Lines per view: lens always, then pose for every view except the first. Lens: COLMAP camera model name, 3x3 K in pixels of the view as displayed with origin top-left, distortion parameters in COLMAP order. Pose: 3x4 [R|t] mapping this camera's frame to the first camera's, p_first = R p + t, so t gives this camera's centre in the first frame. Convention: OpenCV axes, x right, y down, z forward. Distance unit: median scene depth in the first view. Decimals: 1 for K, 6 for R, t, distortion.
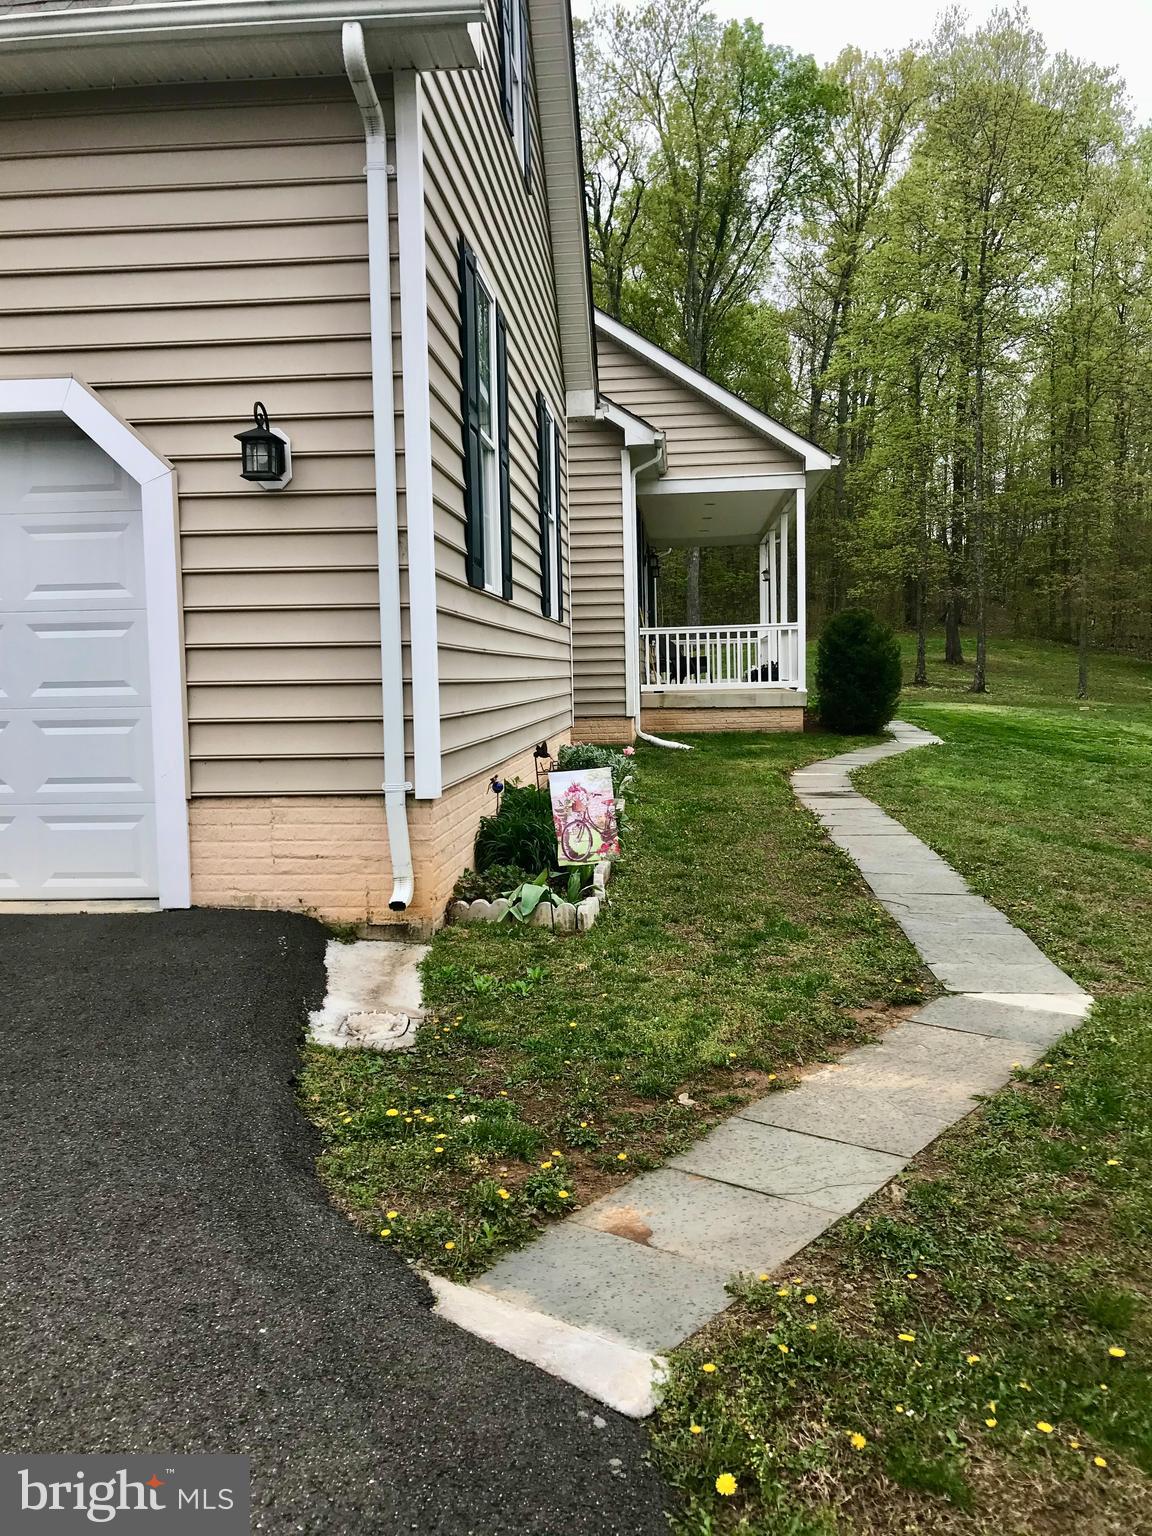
lens RADIAL K [[1268.1, 0, 577.1], [0, 1268.1, 759.0], [0, 0, 1]] dist [0.012749, 0.006571]
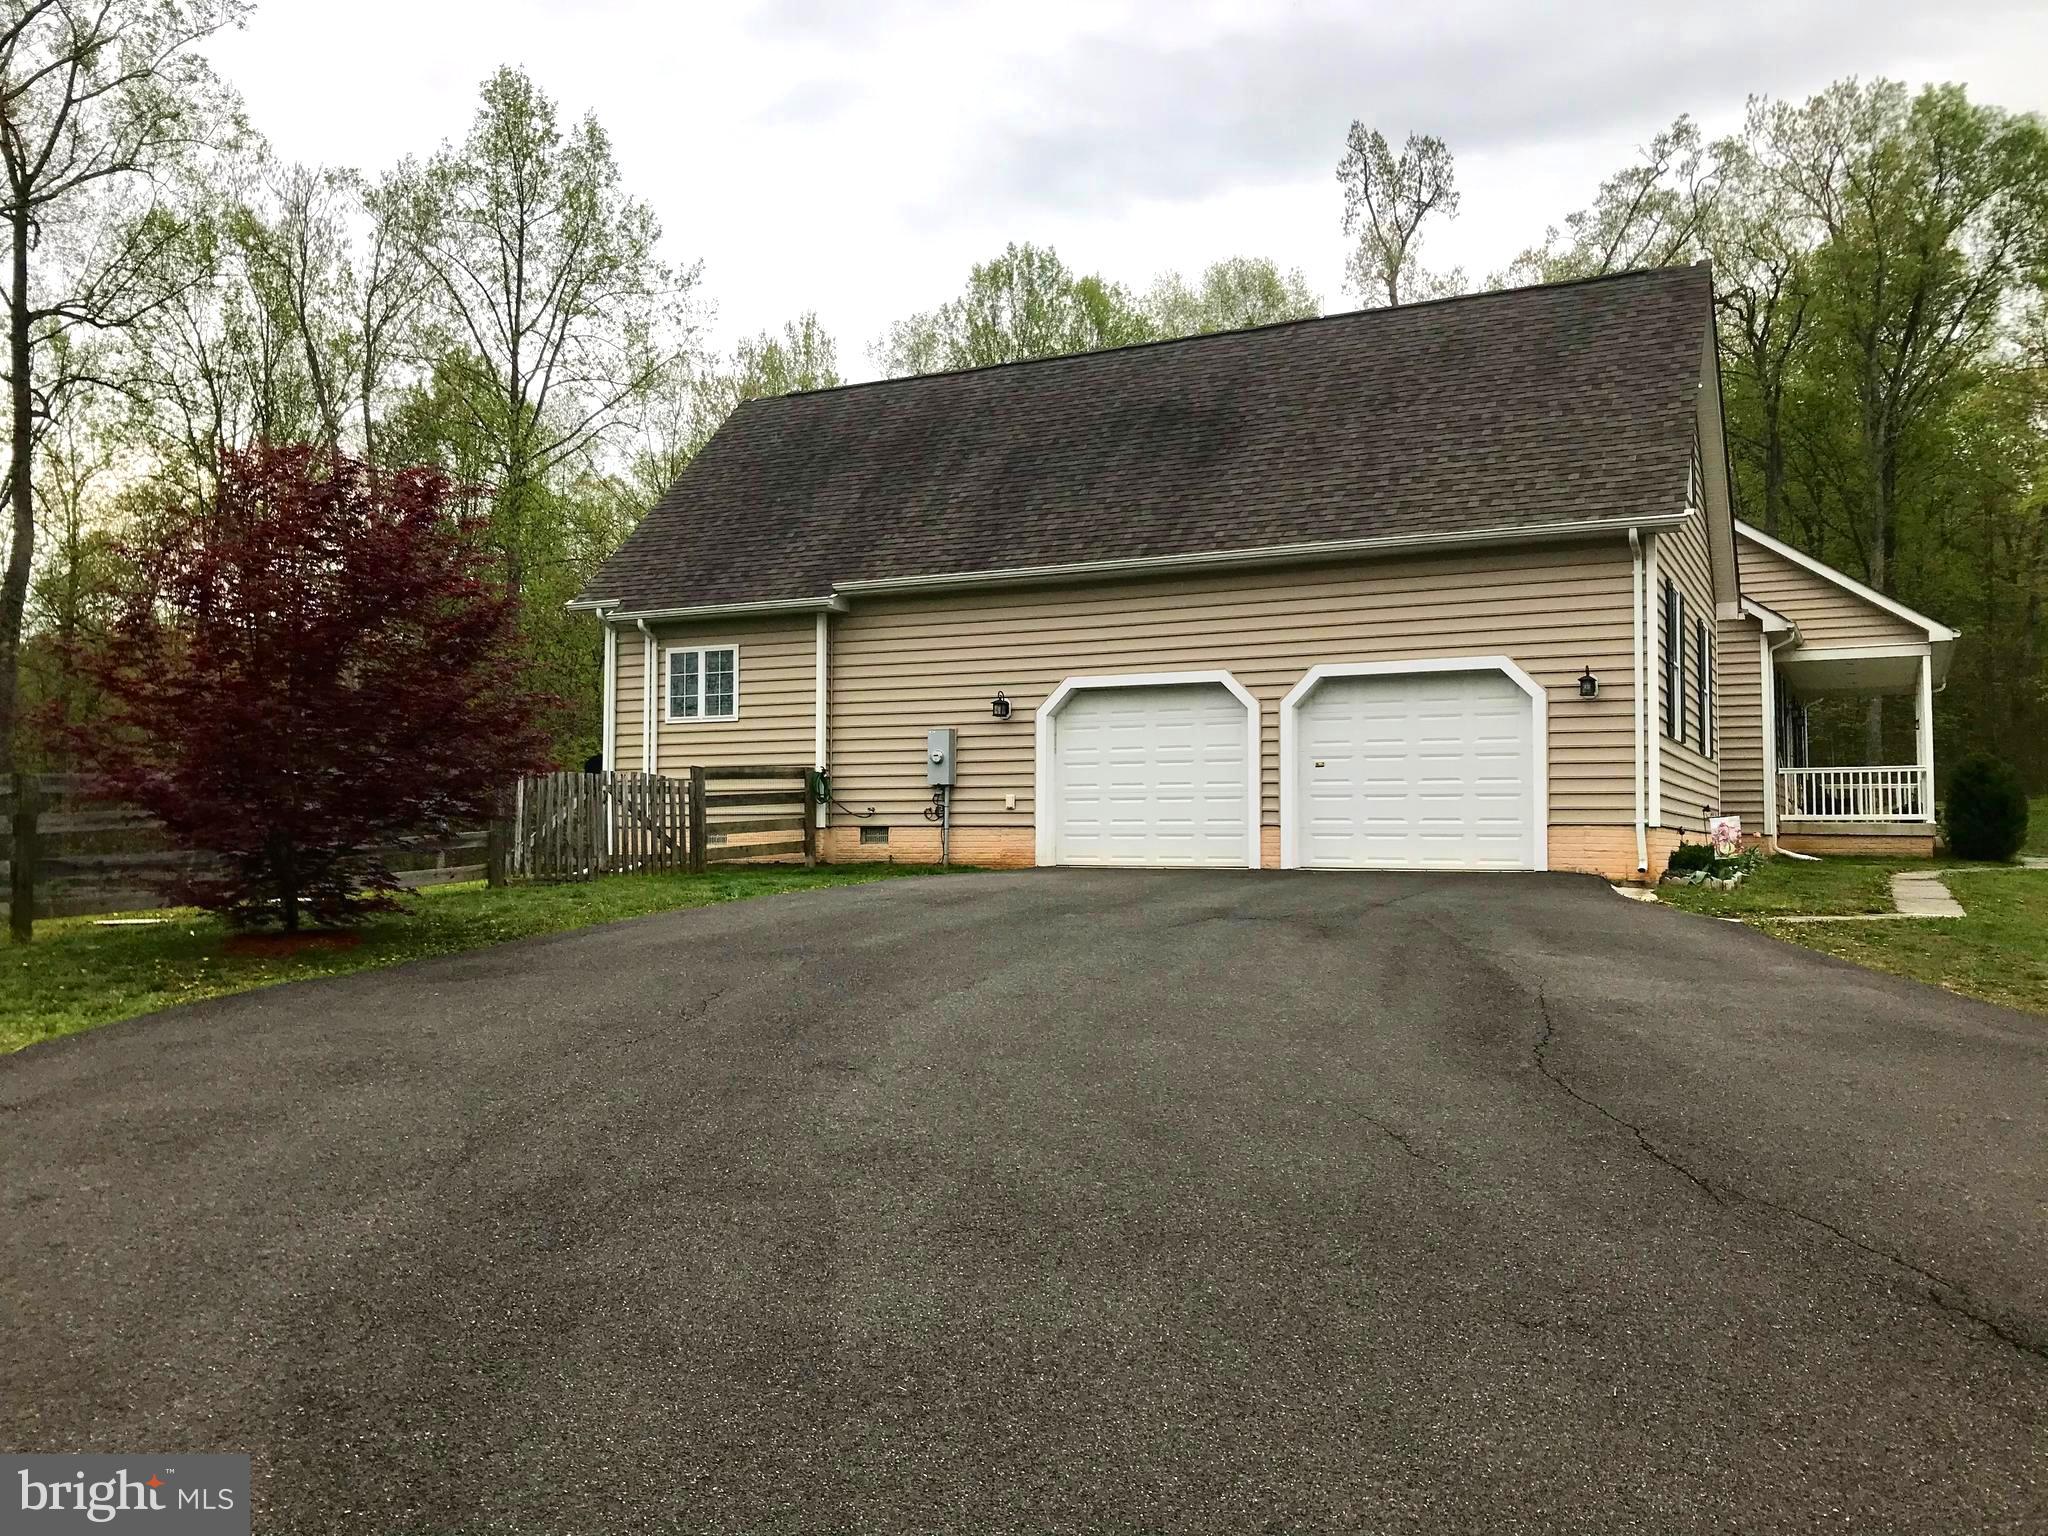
lens RADIAL K [[1690.9, 0, 1013.9], [0, 1690.9, 755.6], [0, 0, 1]] dist [0.012749, 0.006571]
pose [[0.922561, 0.007264, -0.385782, -0.001599], [-0.053210, 0.992665, -0.108554, 0.211347], [0.382164, 0.120675, 0.916181, -1.635767]]
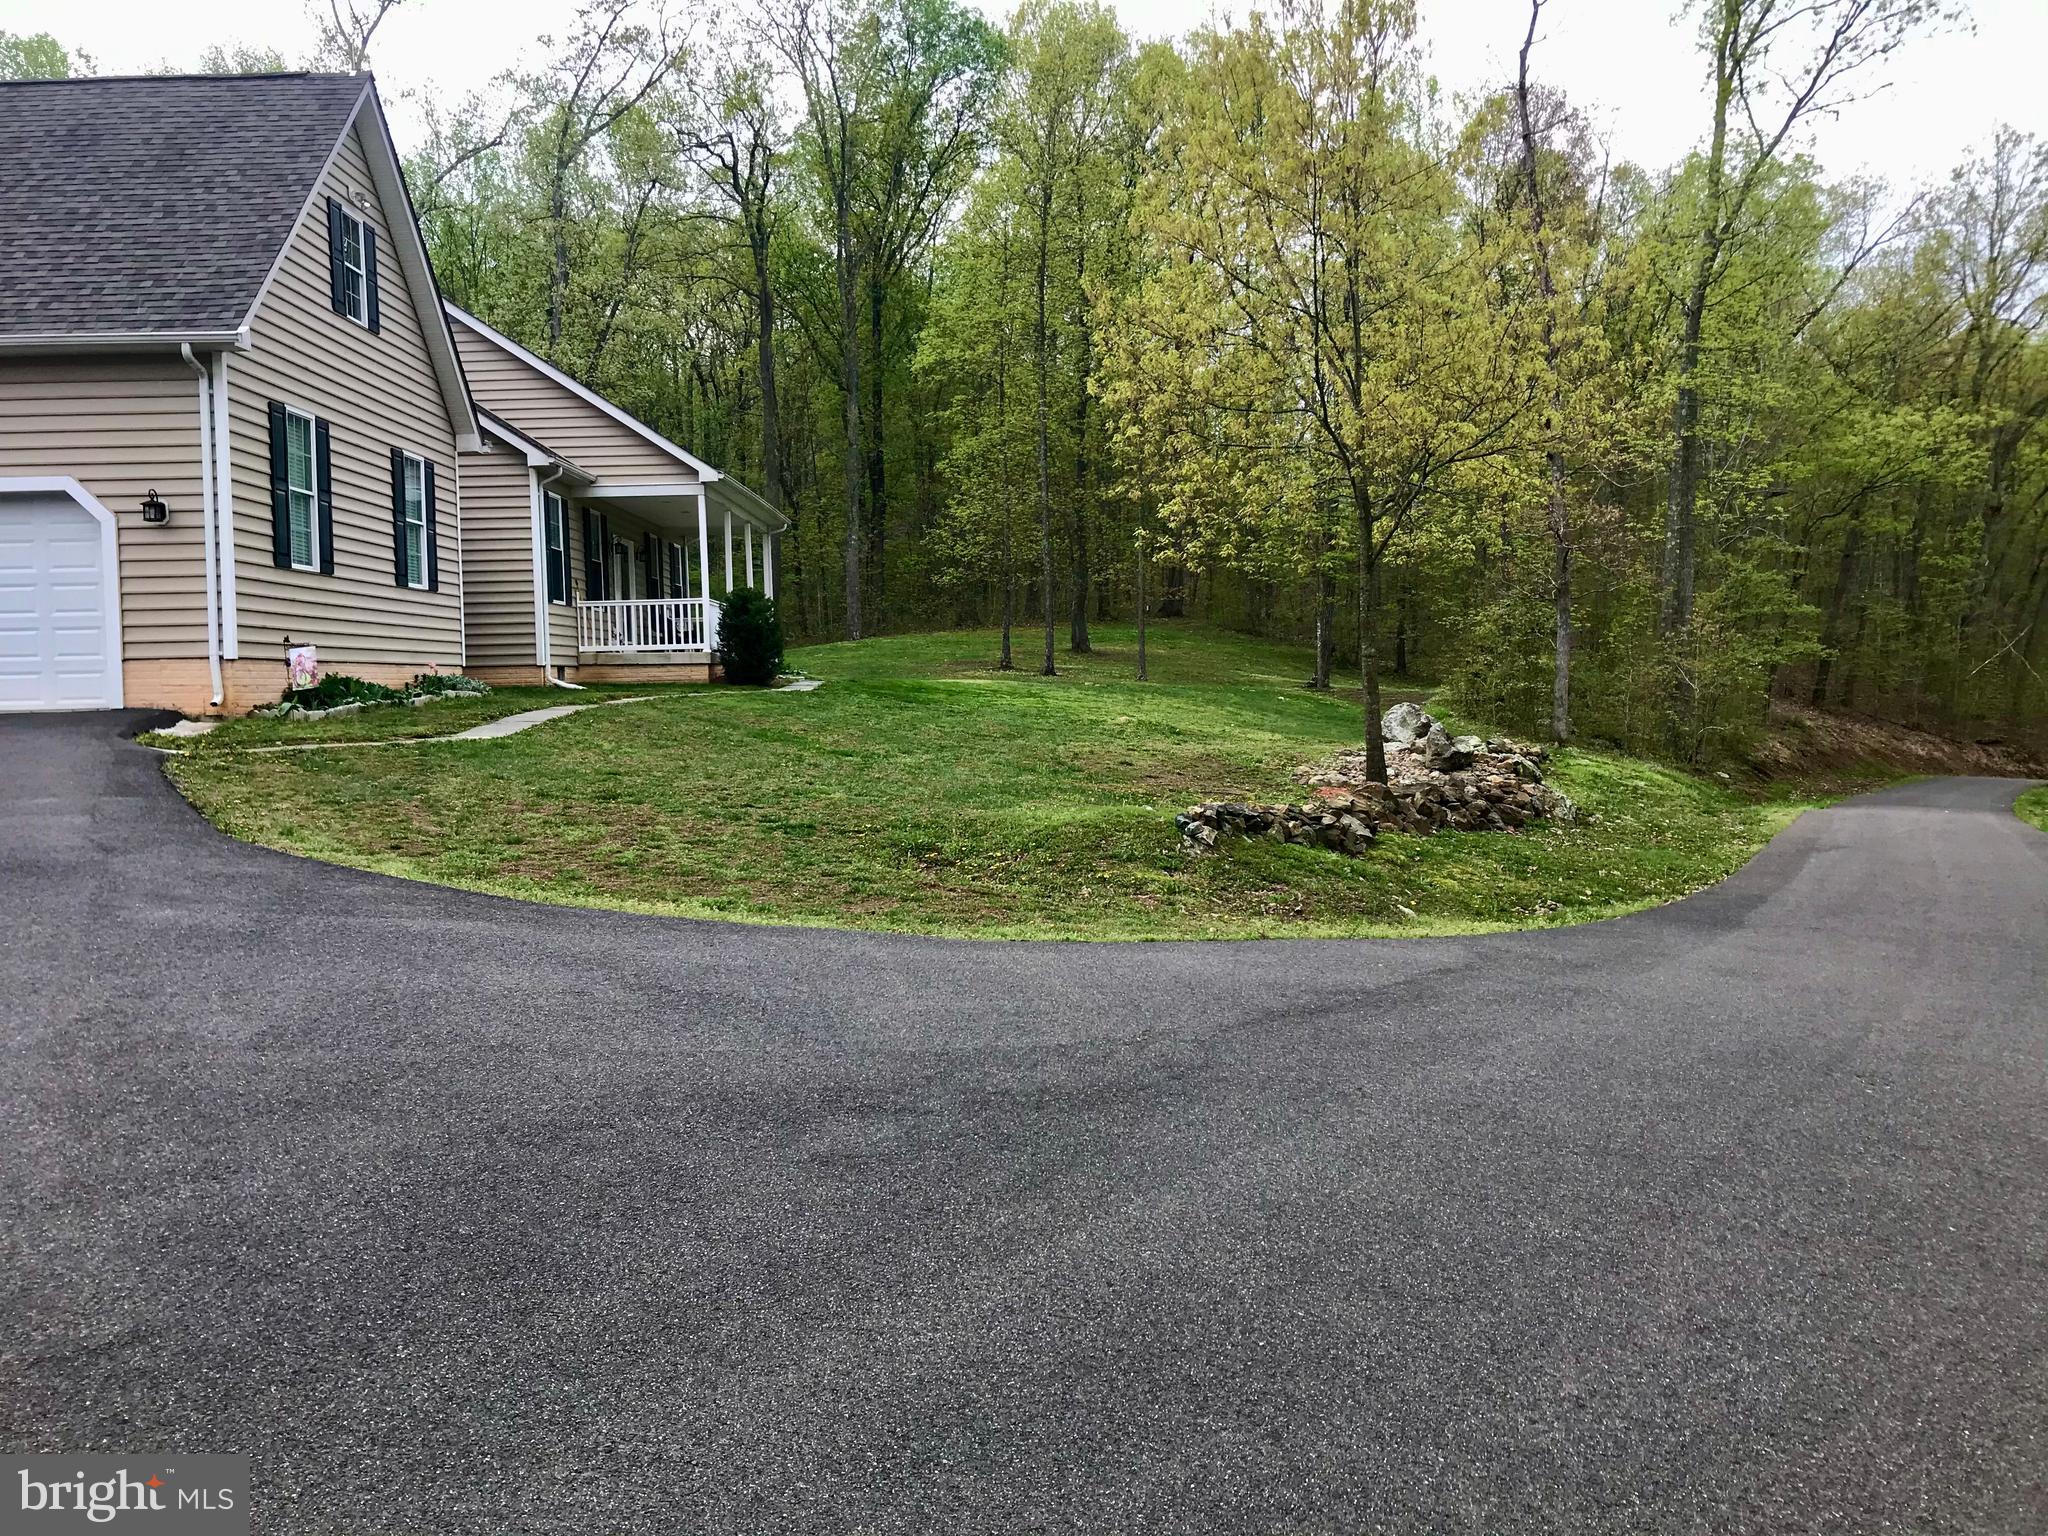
lens RADIAL K [[1690.9, 0, 1005.0], [0, 1690.9, 748.7], [0, 0, 1]] dist [0.012749, 0.006571]
pose [[0.997201, -0.002184, 0.074731, 0.723591], [0.004435, 0.999541, -0.029974, 0.200660], [-0.074631, 0.030222, 0.996753, -1.486748]]
